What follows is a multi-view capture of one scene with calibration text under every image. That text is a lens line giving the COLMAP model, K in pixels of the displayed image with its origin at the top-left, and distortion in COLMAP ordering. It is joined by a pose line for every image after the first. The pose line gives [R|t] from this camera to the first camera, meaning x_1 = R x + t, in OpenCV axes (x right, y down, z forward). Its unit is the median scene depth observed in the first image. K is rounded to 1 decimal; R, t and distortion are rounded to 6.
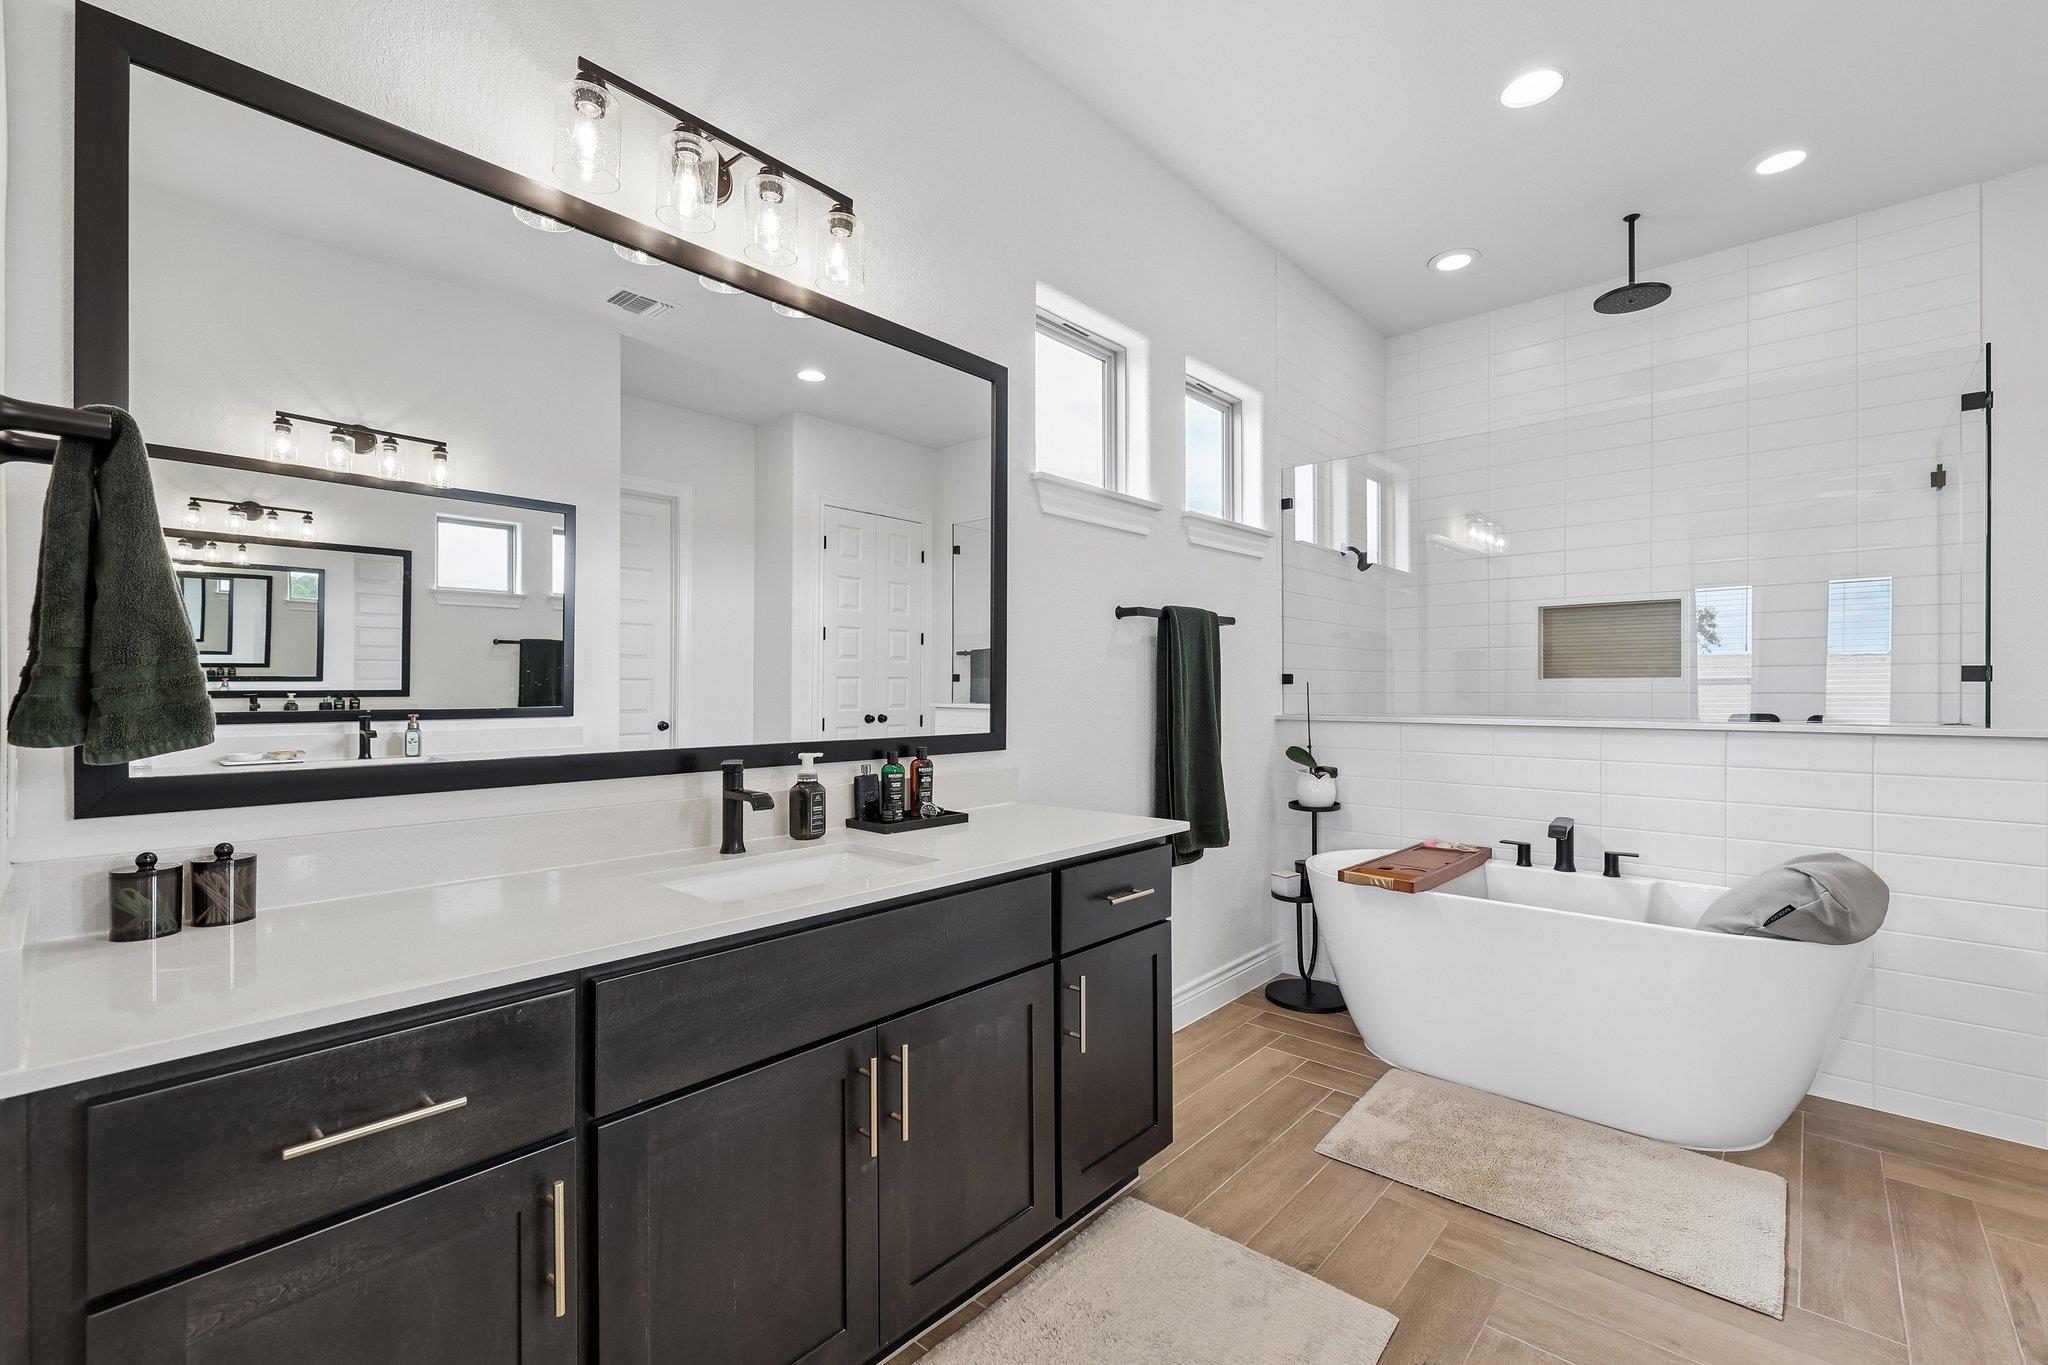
lens RADIAL K [[882.3, 0, 1025.4], [0, 882.3, 690.2], [0, 0, 1]] dist [0.001240, 0.000142]
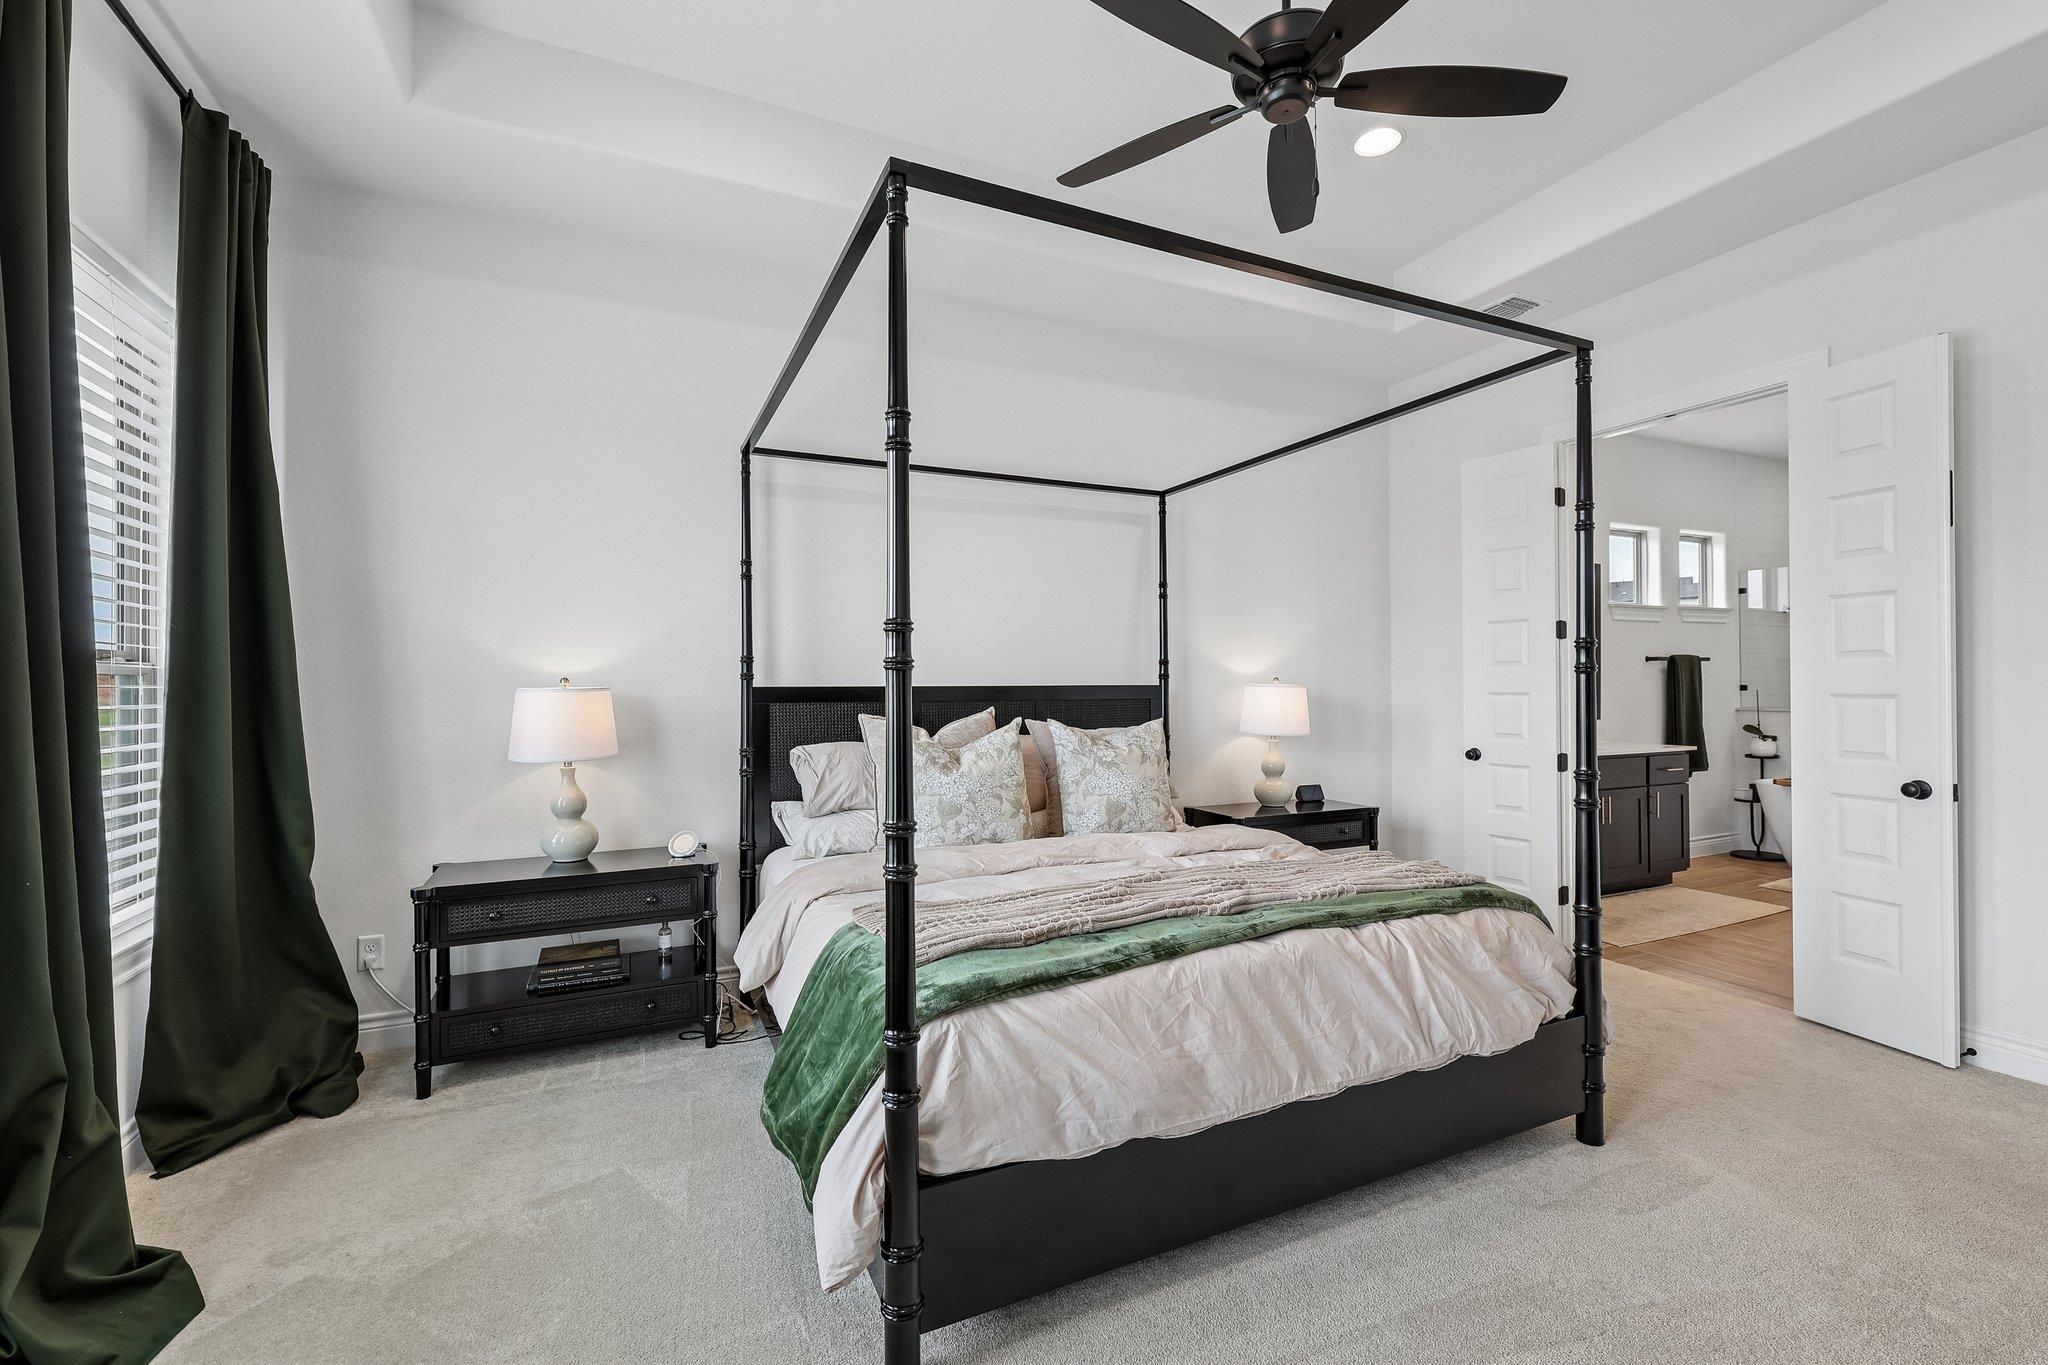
lens RADIAL K [[867.4, 0, 1020.3], [0, 867.4, 679.7], [0, 0, 1]] dist [-0.000196, 0.000023]
pose [[0.917860, -0.004156, -0.396882, -0.575089], [0.001504, 0.999974, -0.006994, -0.030286], [0.396901, 0.005823, 0.917843, -1.959272]]
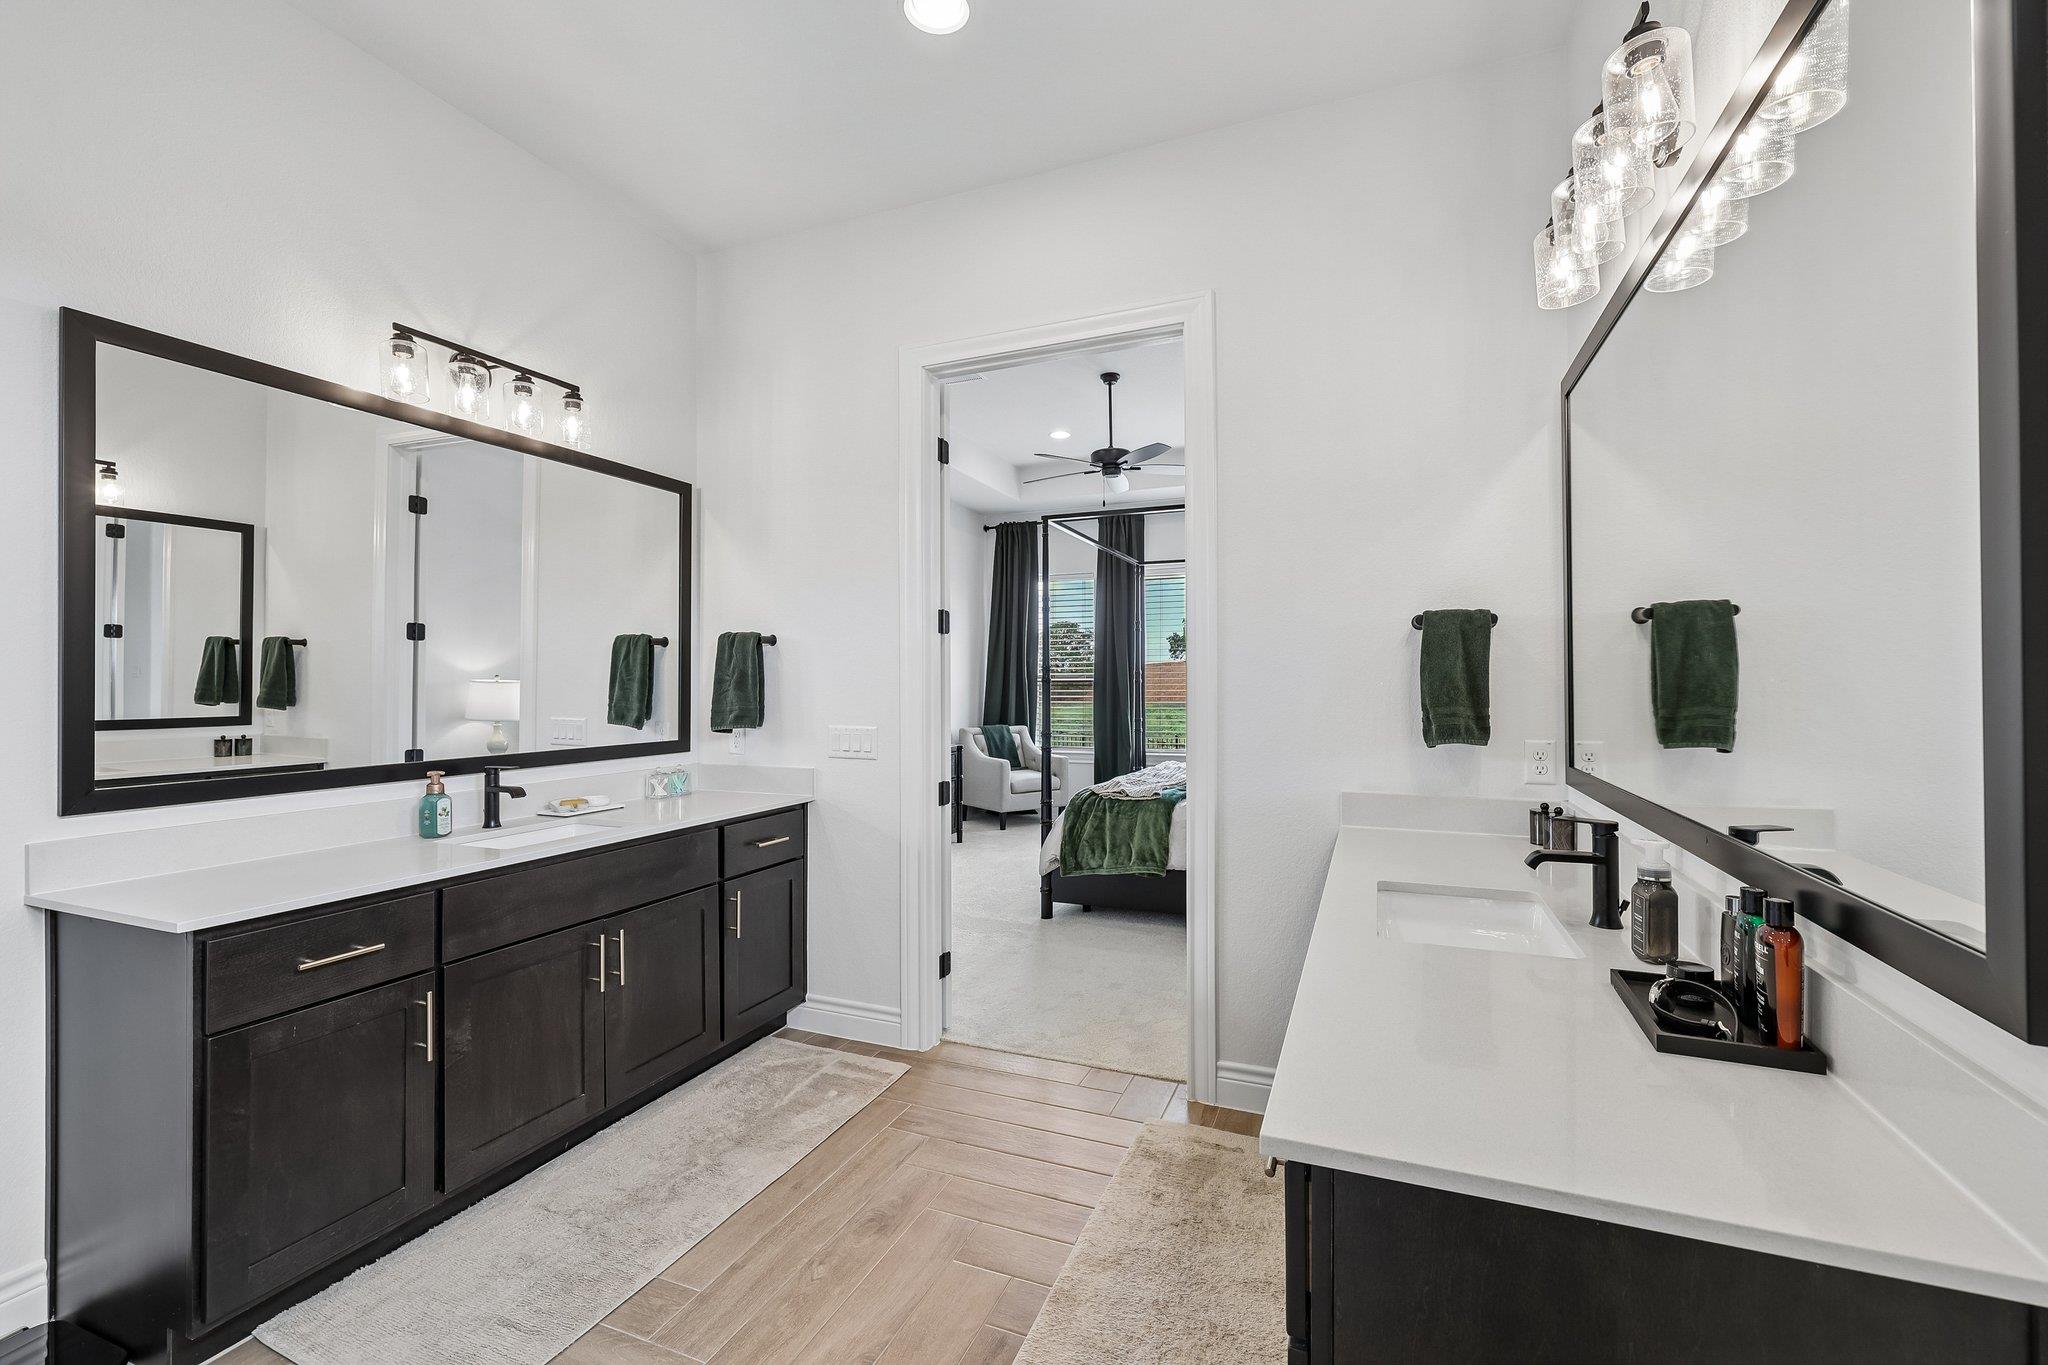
lens RADIAL K [[867.4, 0, 1020.3], [0, 867.4, 679.7], [0, 0, 1]] dist [-0.000196, 0.000023]
pose [[0.946849, -0.002208, 0.321670, 0.033291], [0.003075, 0.999993, -0.002186, -0.046274], [-0.321663, 0.003059, 0.946849, -0.519924]]
